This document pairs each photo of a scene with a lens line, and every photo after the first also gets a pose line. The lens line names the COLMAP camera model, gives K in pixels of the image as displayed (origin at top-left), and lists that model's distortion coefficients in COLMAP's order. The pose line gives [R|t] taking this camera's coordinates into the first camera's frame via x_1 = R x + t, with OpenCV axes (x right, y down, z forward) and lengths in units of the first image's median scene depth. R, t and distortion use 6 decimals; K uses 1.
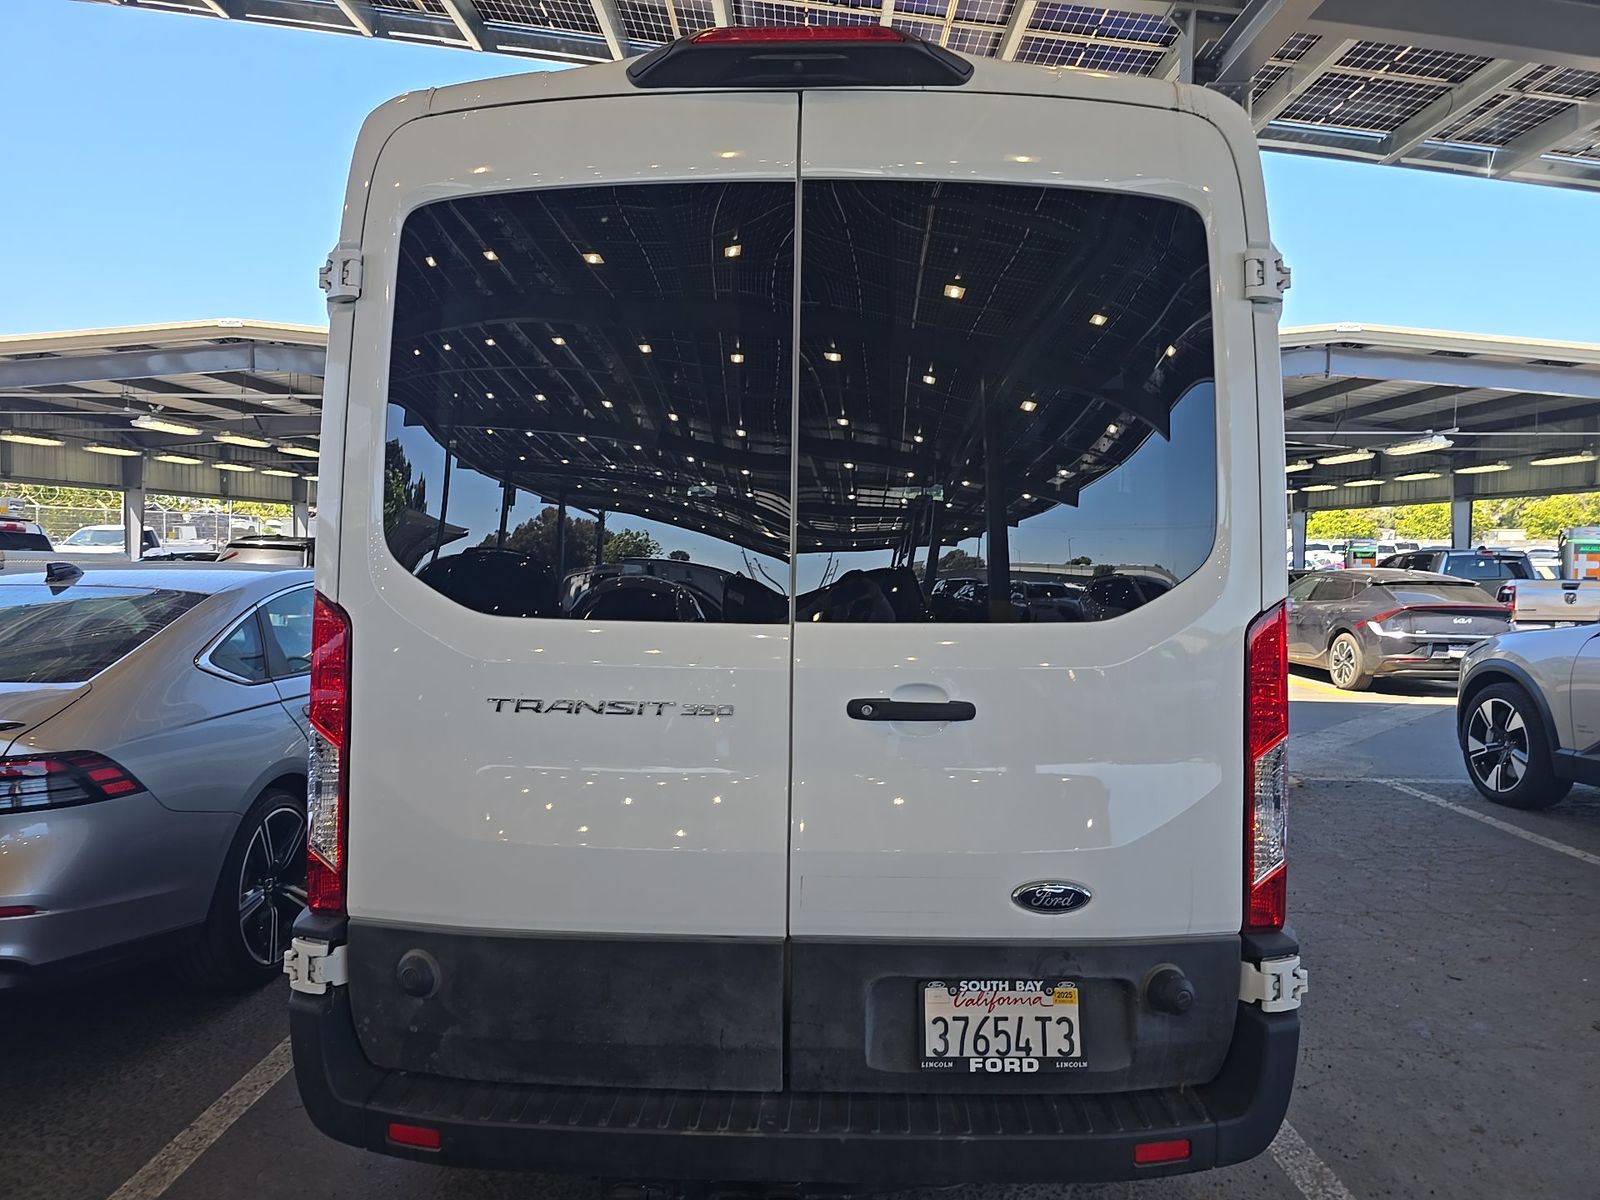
lens RADIAL K [[1072.8, 0, 794.3], [0, 1072.8, 593.3], [0, 0, 1]] dist [0.038832, -0.007915]
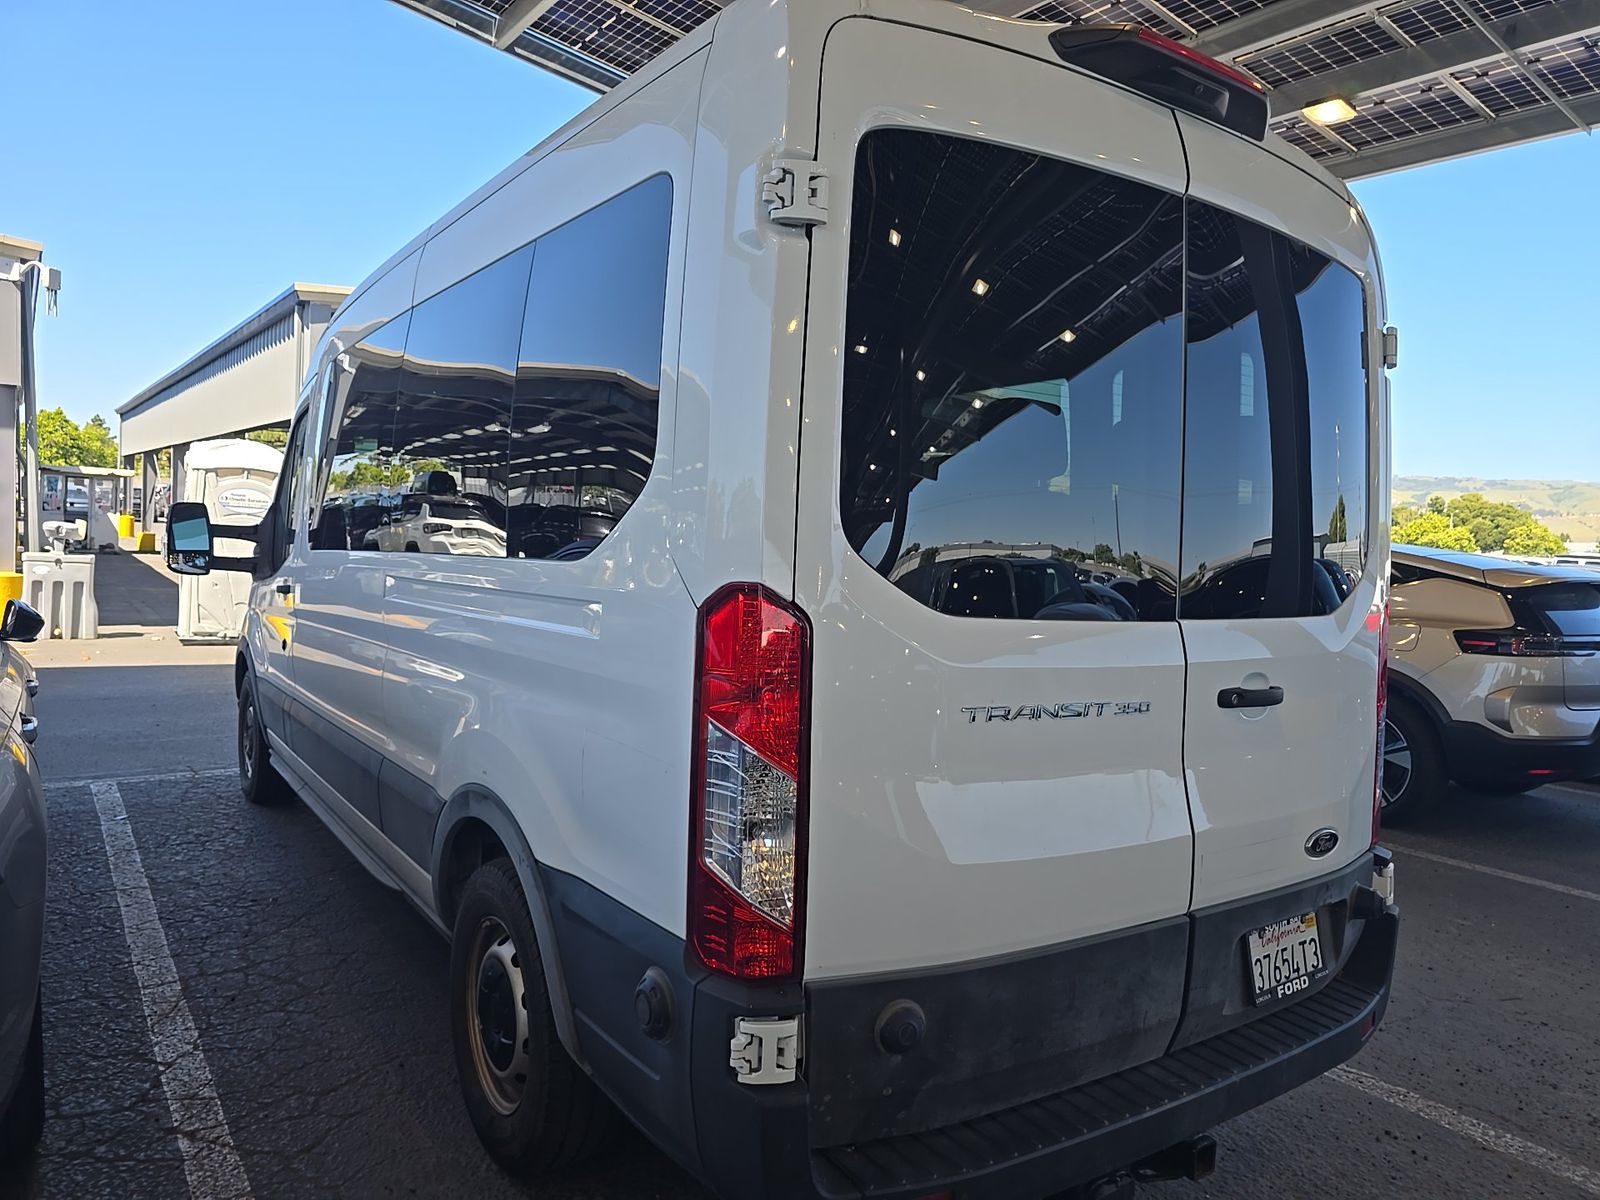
lens RADIAL K [[1072.8, 0, 804.6], [0, 1072.8, 602.6], [0, 0, 1]] dist [0.038832, -0.007915]
pose [[0.804854, -0.004614, 0.593455, -0.945172], [-0.022769, 0.998994, 0.038646, -0.023382], [-0.593036, -0.044616, 0.803939, 0.368766]]
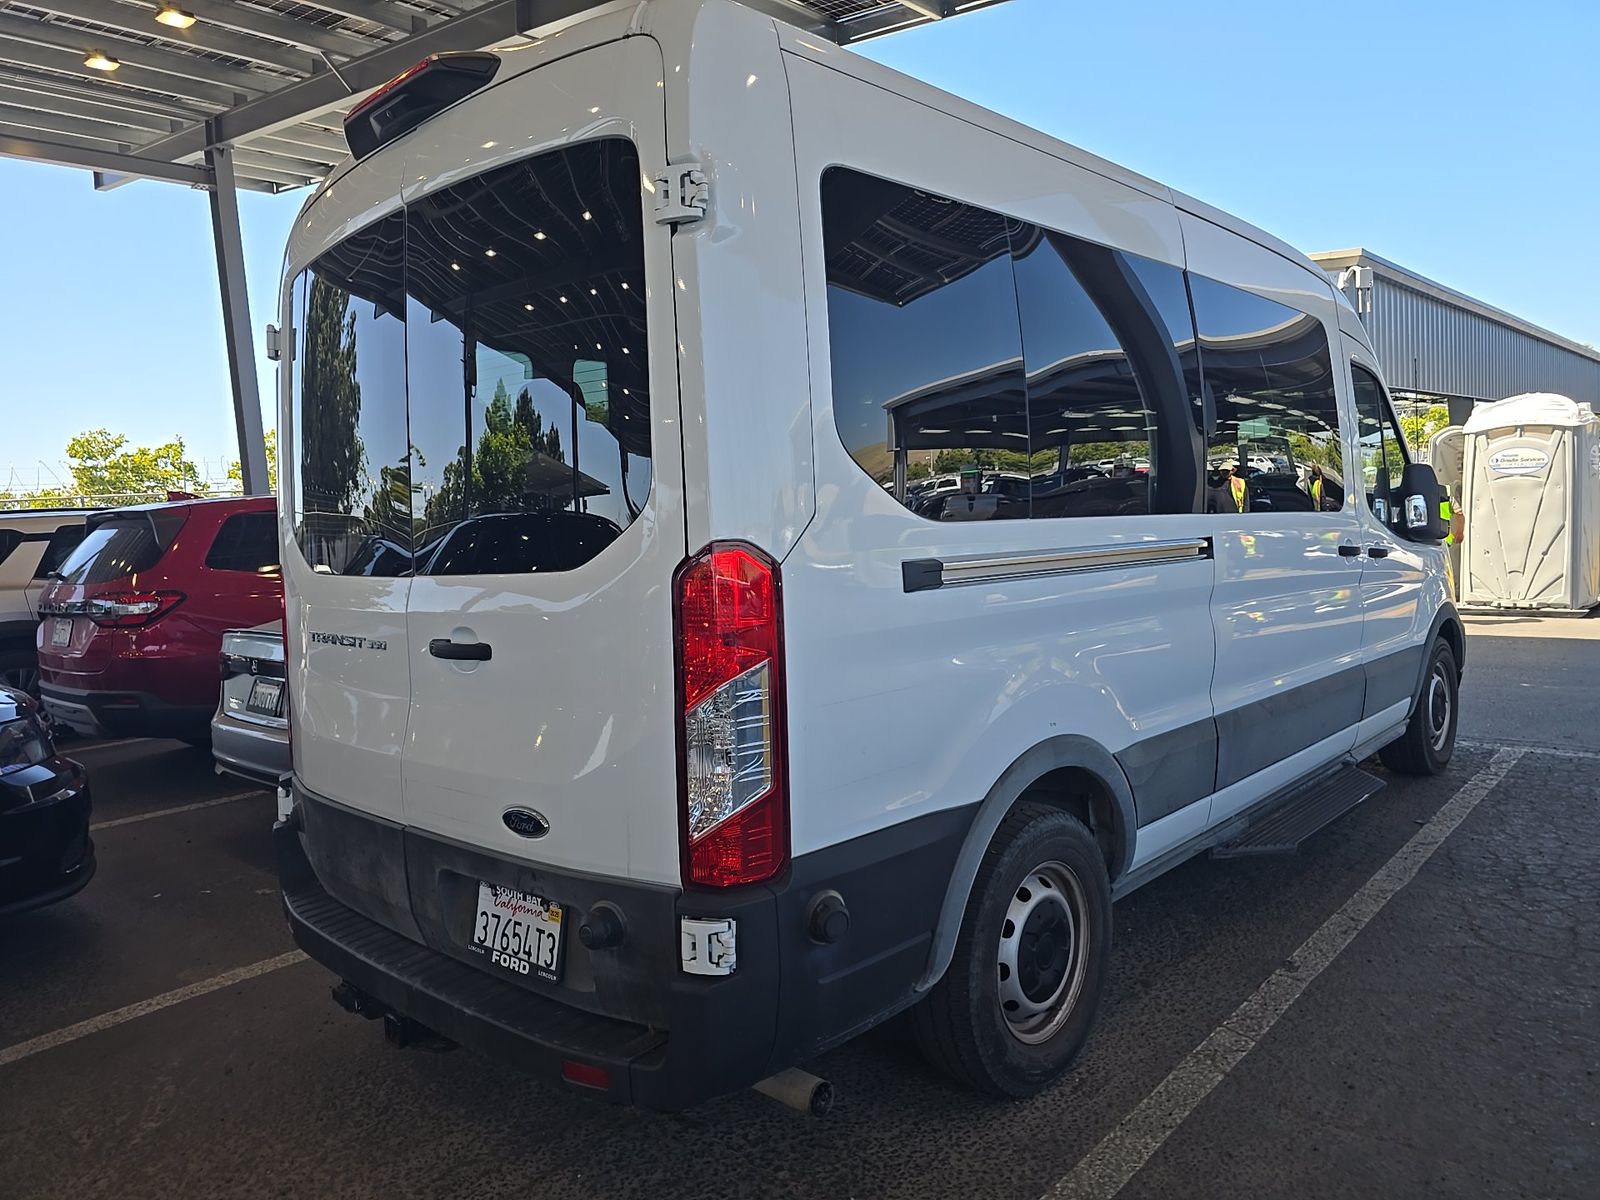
lens RADIAL K [[1072.8, 0, 798.2], [0, 1072.8, 598.0], [0, 0, 1]] dist [0.038832, -0.007915]
pose [[0.753357, 0.002681, -0.657607, 1.155573], [0.038429, 0.998103, 0.048093, 0.010928], [0.656488, -0.061503, 0.751825, 0.365022]]
